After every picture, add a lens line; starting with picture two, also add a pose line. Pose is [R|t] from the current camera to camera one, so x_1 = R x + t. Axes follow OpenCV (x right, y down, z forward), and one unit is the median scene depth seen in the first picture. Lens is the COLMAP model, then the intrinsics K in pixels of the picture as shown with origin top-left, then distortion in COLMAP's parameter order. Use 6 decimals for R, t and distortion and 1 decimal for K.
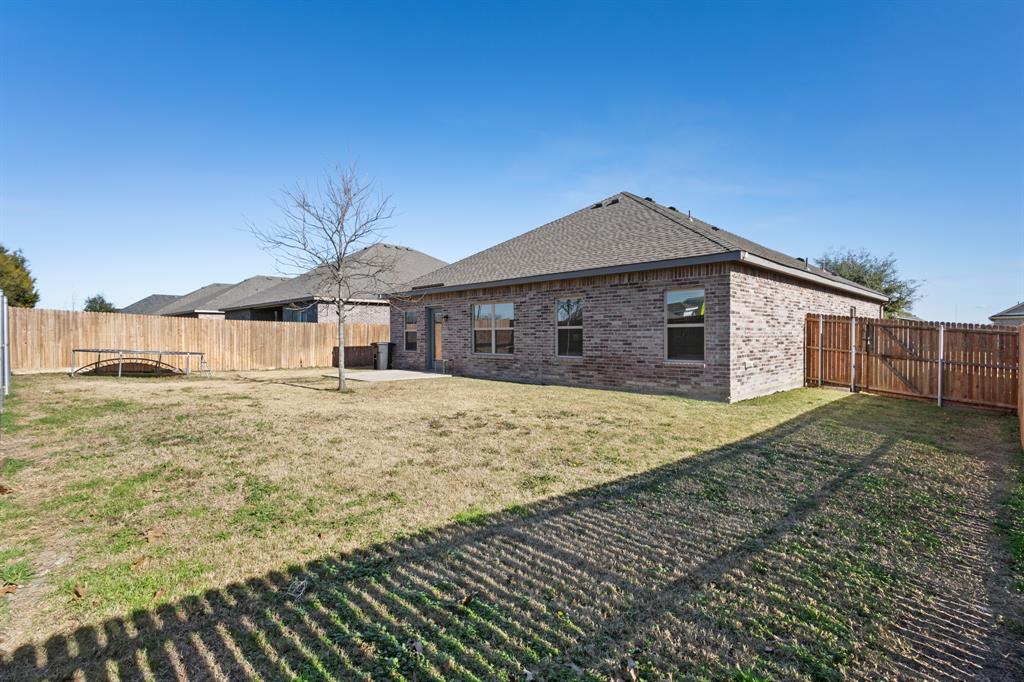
lens RADIAL K [[484.3, 0, 514.3], [0, 484.3, 333.3], [0, 0, 1]] dist [0.014558, 0.000068]
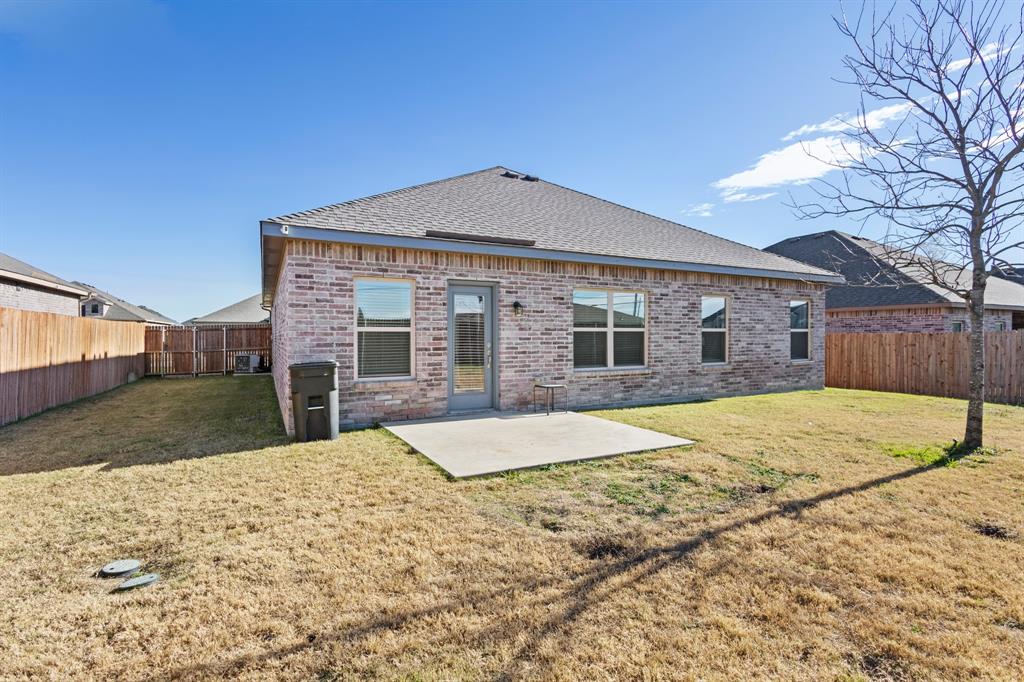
lens RADIAL K [[484.3, 0, 514.3], [0, 484.3, 333.3], [0, 0, 1]] dist [0.014558, 0.000068]
pose [[0.296482, 0.011486, 0.954969, -0.771872], [0.000346, 0.999926, -0.012134, 0.004265], [-0.955038, 0.003928, 0.296456, 1.016879]]
